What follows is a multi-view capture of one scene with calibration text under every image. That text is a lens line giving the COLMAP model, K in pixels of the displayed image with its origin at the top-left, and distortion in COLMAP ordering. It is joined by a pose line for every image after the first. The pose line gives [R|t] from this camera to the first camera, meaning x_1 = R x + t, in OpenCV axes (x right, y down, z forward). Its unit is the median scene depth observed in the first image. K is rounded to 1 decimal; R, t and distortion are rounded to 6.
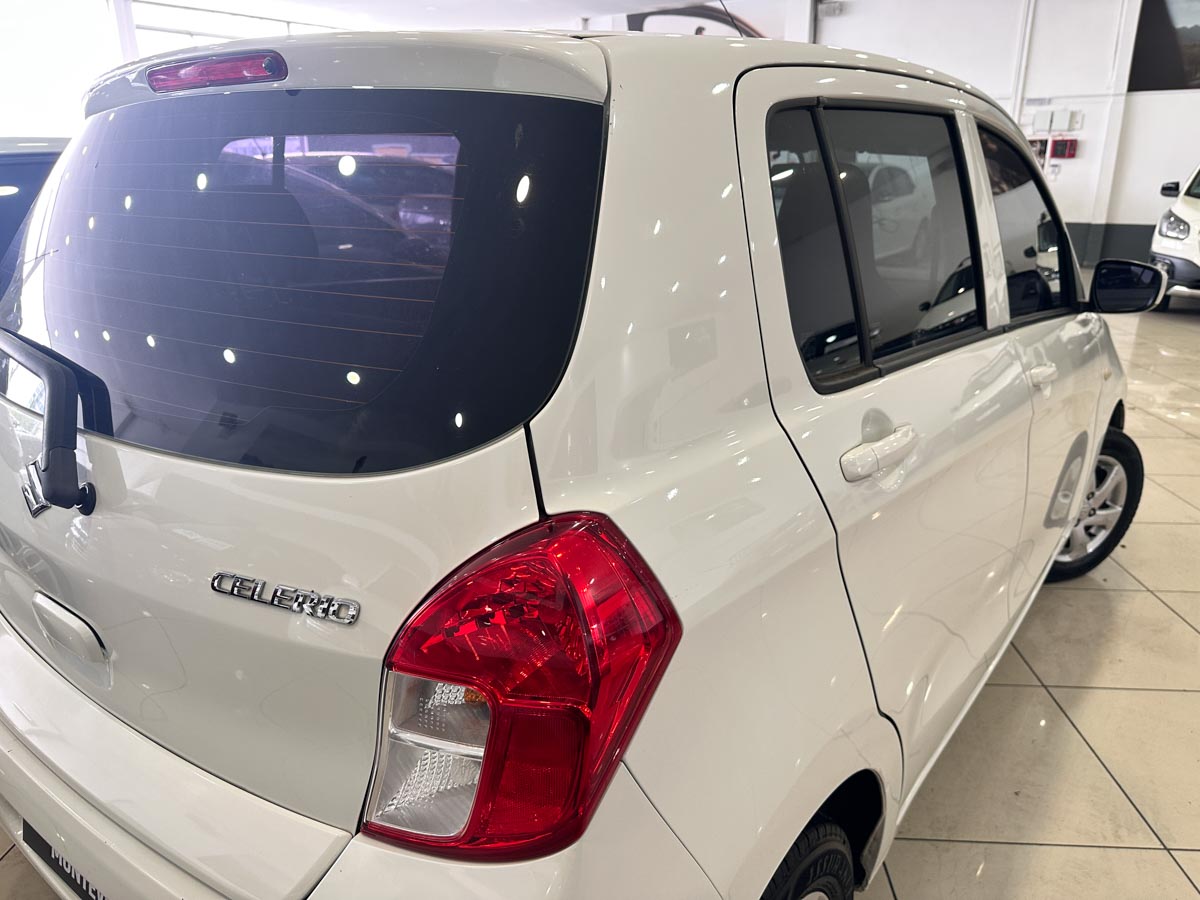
lens RADIAL K [[844.8, 0, 590.5], [0, 844.8, 446.7], [0, 0, 1]] dist [0.074800, -0.079448]
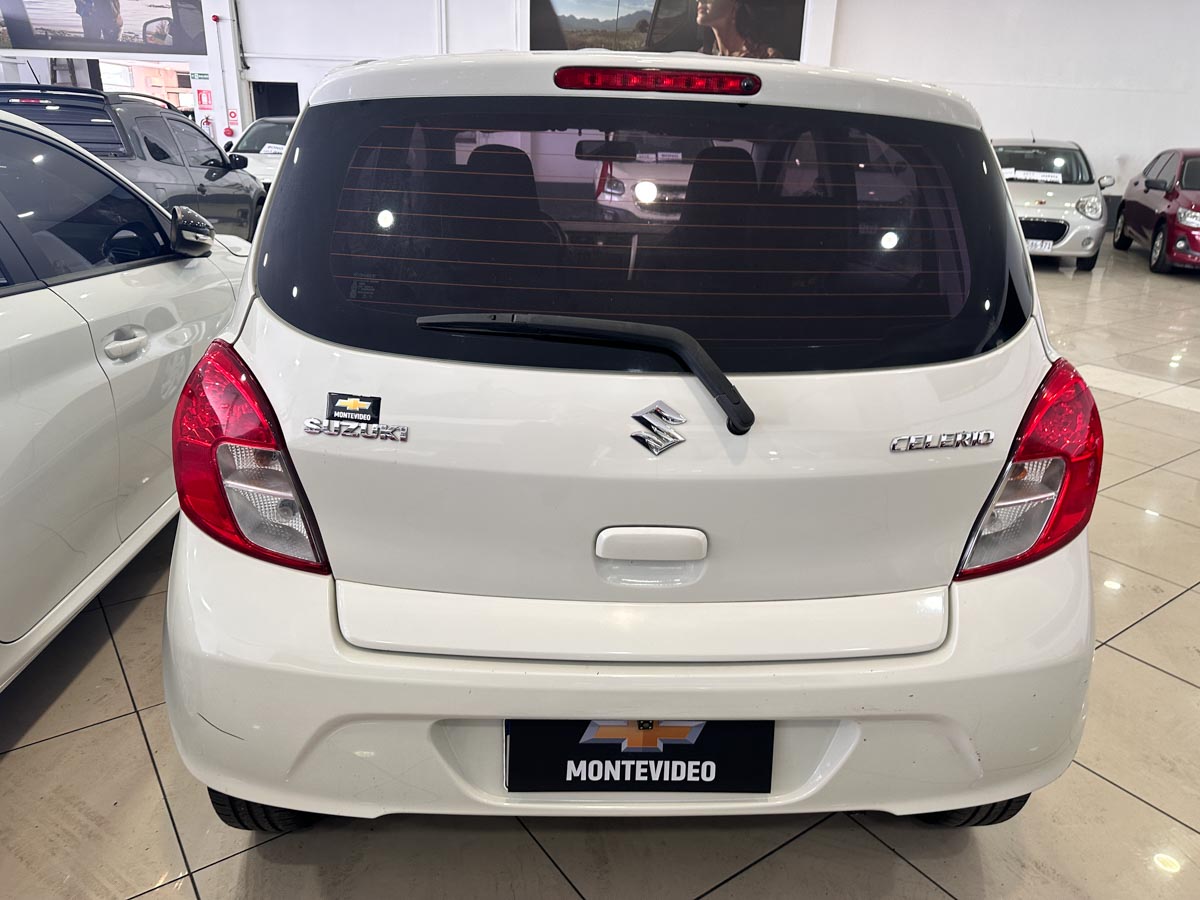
lens RADIAL K [[844.8, 0, 590.5], [0, 844.8, 446.7], [0, 0, 1]] dist [0.074800, -0.079448]
pose [[0.768995, -0.196116, 0.608429, -0.854227], [0.165612, 0.980402, 0.106698, -0.043415], [-0.617430, 0.018713, 0.786403, 0.073846]]
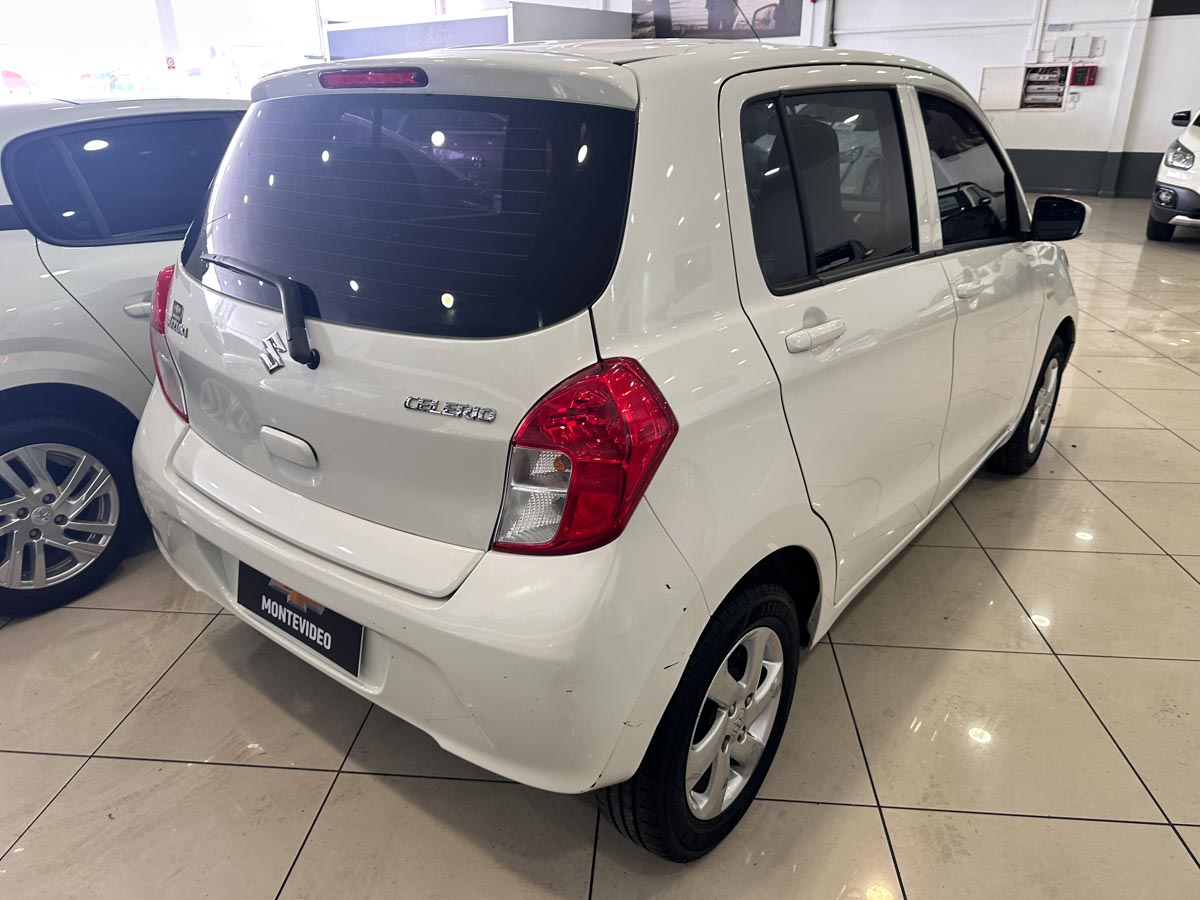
lens RADIAL K [[844.8, 0, 590.5], [0, 844.8, 446.7], [0, 0, 1]] dist [0.074800, -0.079448]
pose [[0.999782, 0.002645, -0.020702, -0.016584], [-0.001032, 0.996992, 0.077500, 0.054499], [0.020845, -0.077462, 0.996777, -0.327844]]
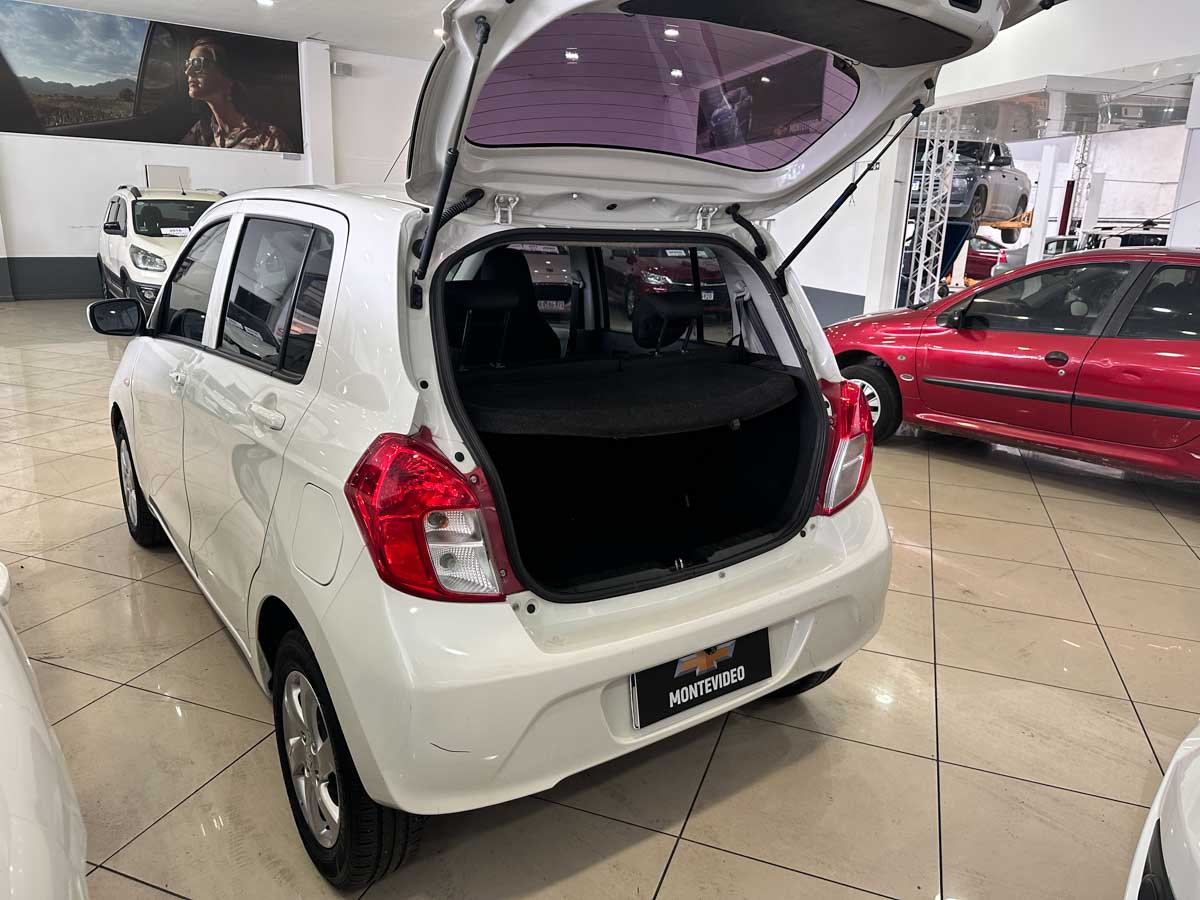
lens RADIAL K [[844.8, 0, 590.5], [0, 844.8, 446.7], [0, 0, 1]] dist [0.074800, -0.079448]
pose [[0.290192, -0.235893, 0.927439, -1.431242], [0.263196, 0.951442, 0.159645, -0.188240], [-0.920063, 0.197770, 0.338187, 0.368354]]
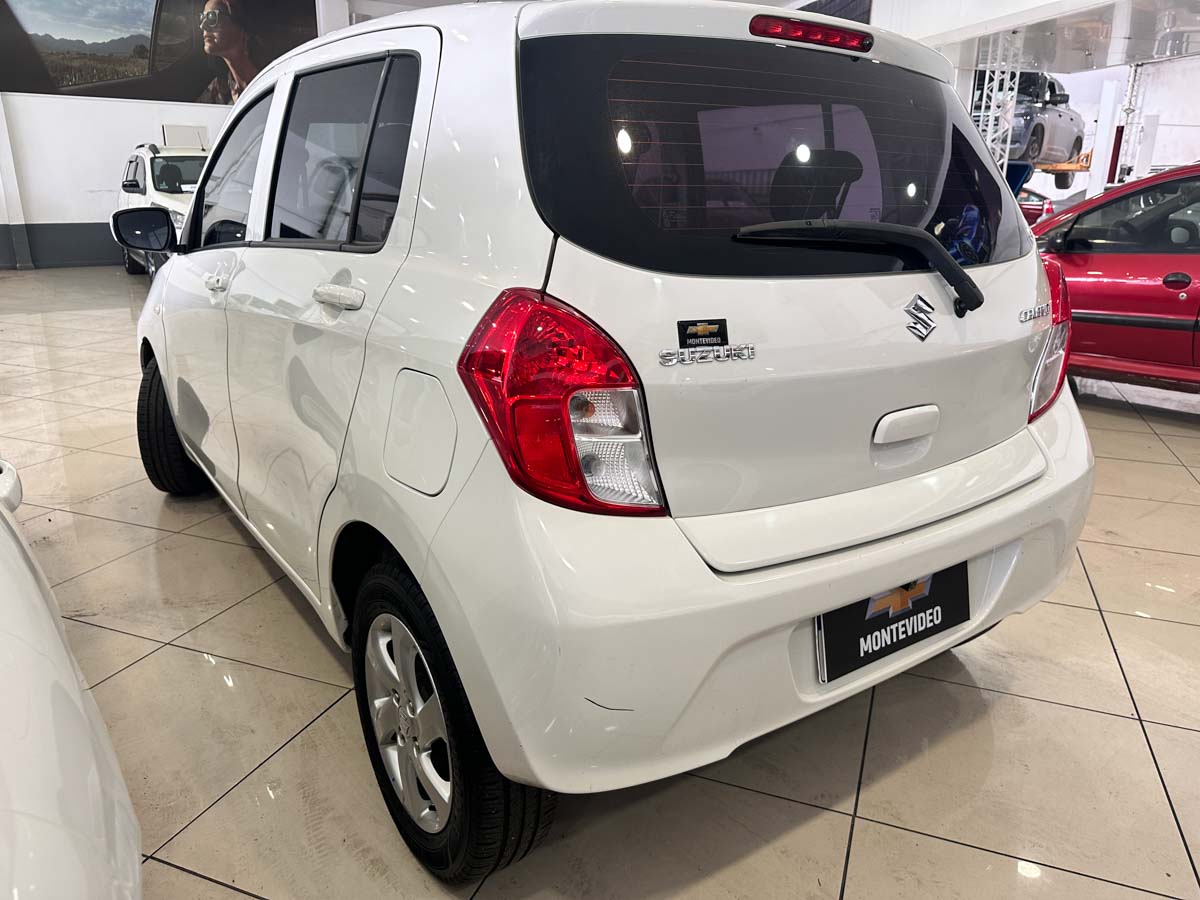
lens RADIAL K [[854.7, 0, 600.0], [0, 854.7, 450.0], [0, 0, 1]] dist [0.032916, -0.035457]
pose [[0.300667, -0.274250, 0.913448, -1.275192], [0.281728, 0.940563, 0.189659, -0.100148], [-0.911169, 0.200320, 0.360060, 0.600532]]
